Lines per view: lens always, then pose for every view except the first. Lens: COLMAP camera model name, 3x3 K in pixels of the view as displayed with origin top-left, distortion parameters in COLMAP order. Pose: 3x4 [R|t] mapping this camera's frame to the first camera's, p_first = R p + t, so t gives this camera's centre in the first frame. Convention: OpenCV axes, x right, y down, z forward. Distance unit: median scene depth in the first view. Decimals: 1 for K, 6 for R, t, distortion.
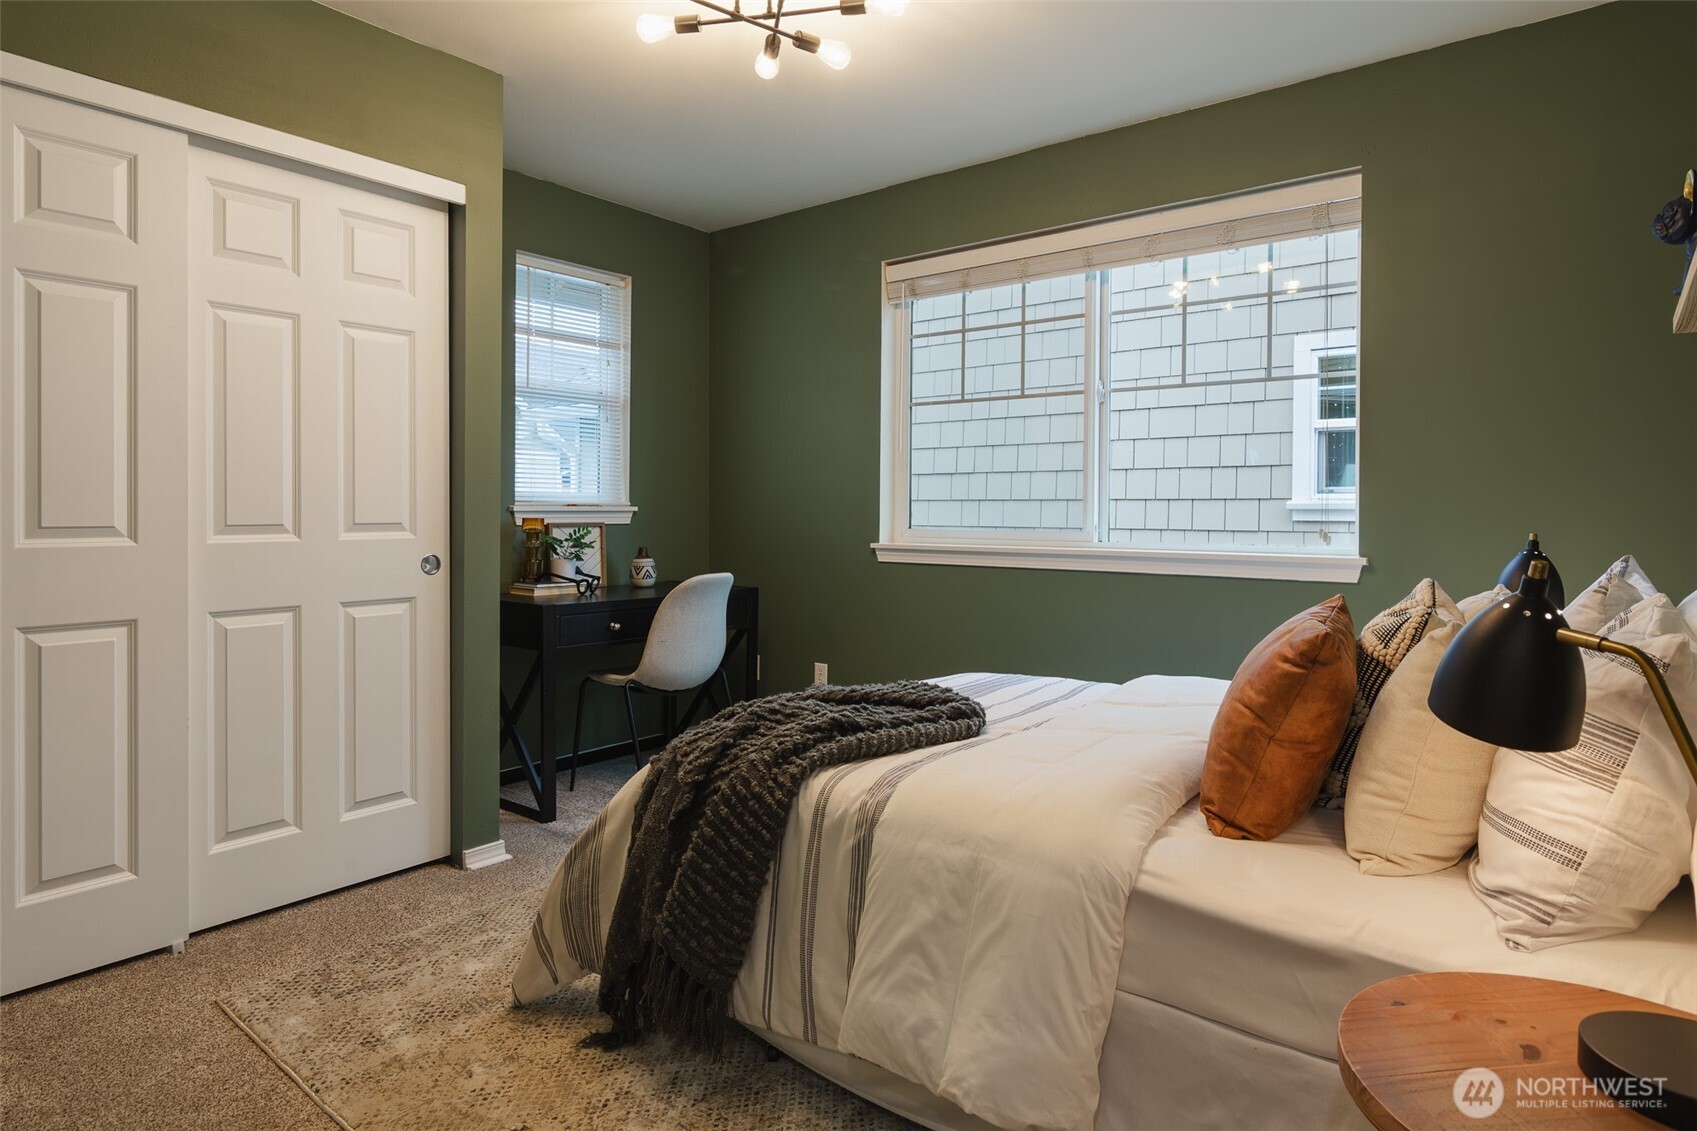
lens RADIAL K [[960.4, 0, 849.0], [0, 960.4, 519.3], [0, 0, 1]] dist [-0.002643, -0.000382]
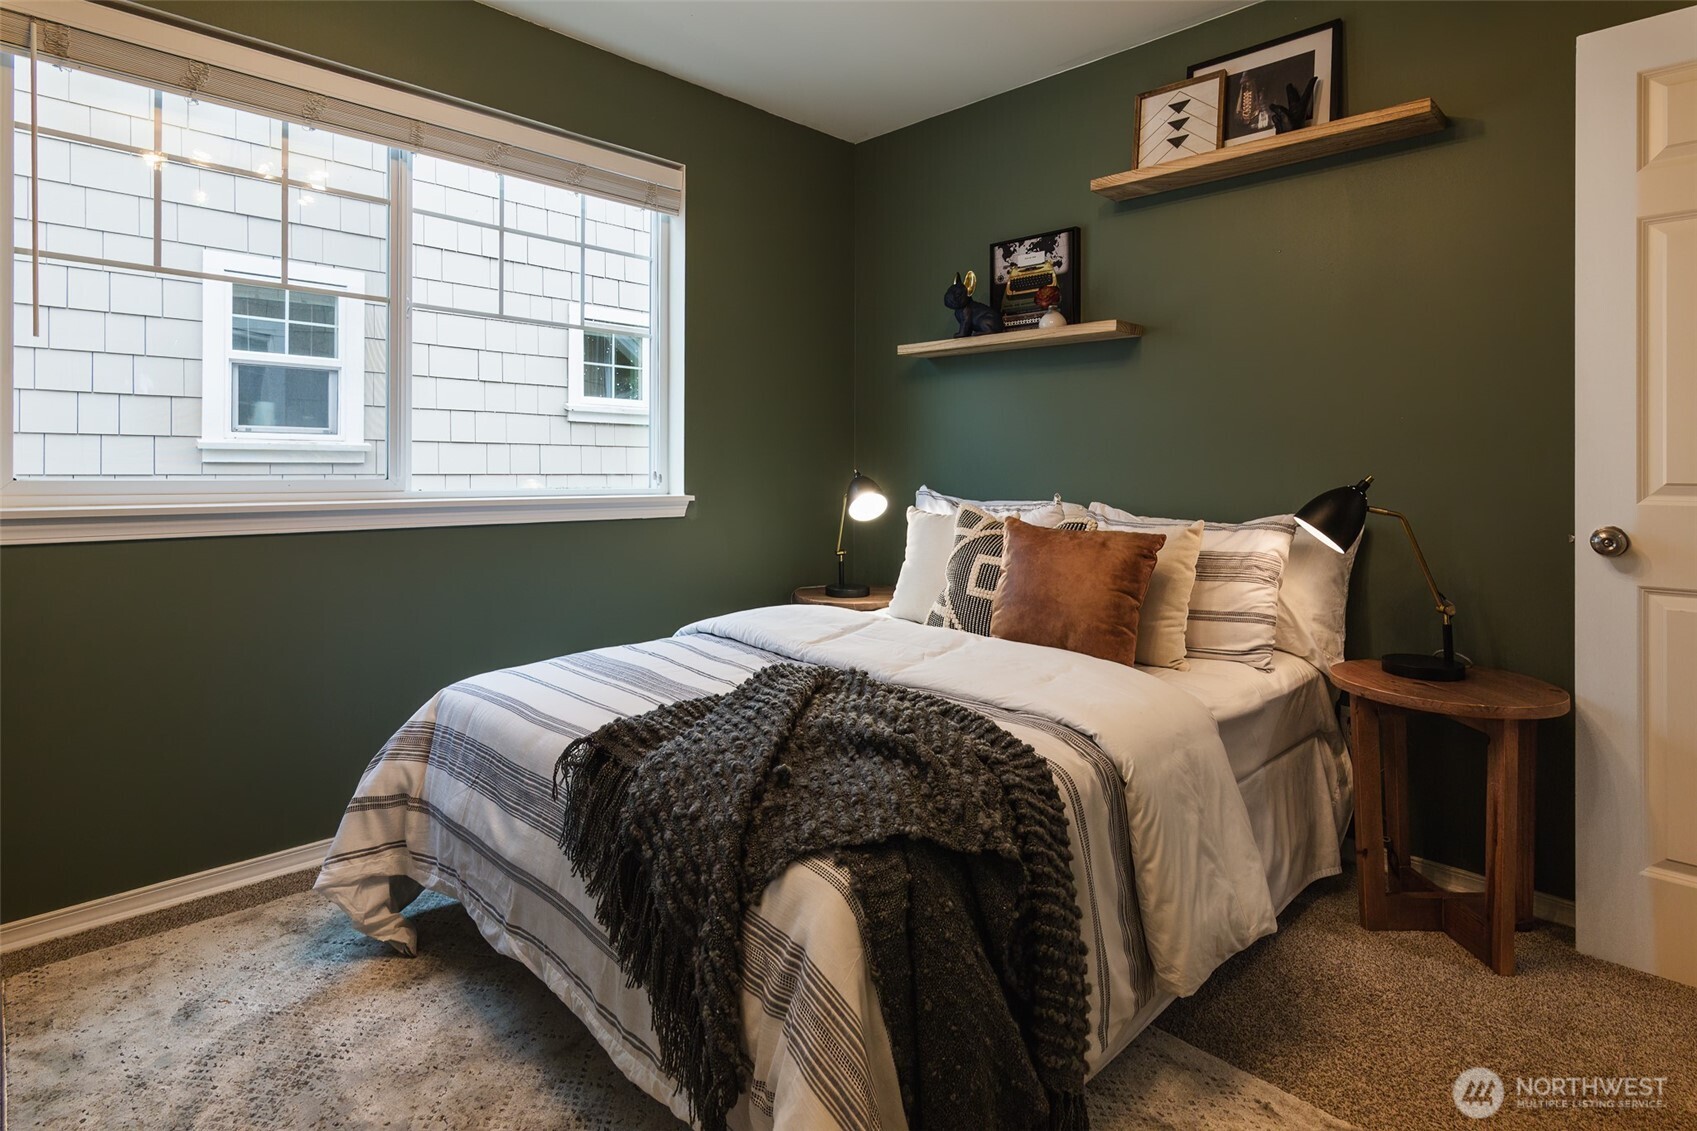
lens RADIAL K [[894.1, 0, 849.0], [0, 894.1, 448.2], [0, 0, 1]] dist [-0.001229, -0.000087]
pose [[0.137475, -0.000410, 0.990505, -0.484617], [0.005927, 0.999982, -0.000409, -0.014580], [-0.990487, 0.005927, 0.137475, 0.590888]]
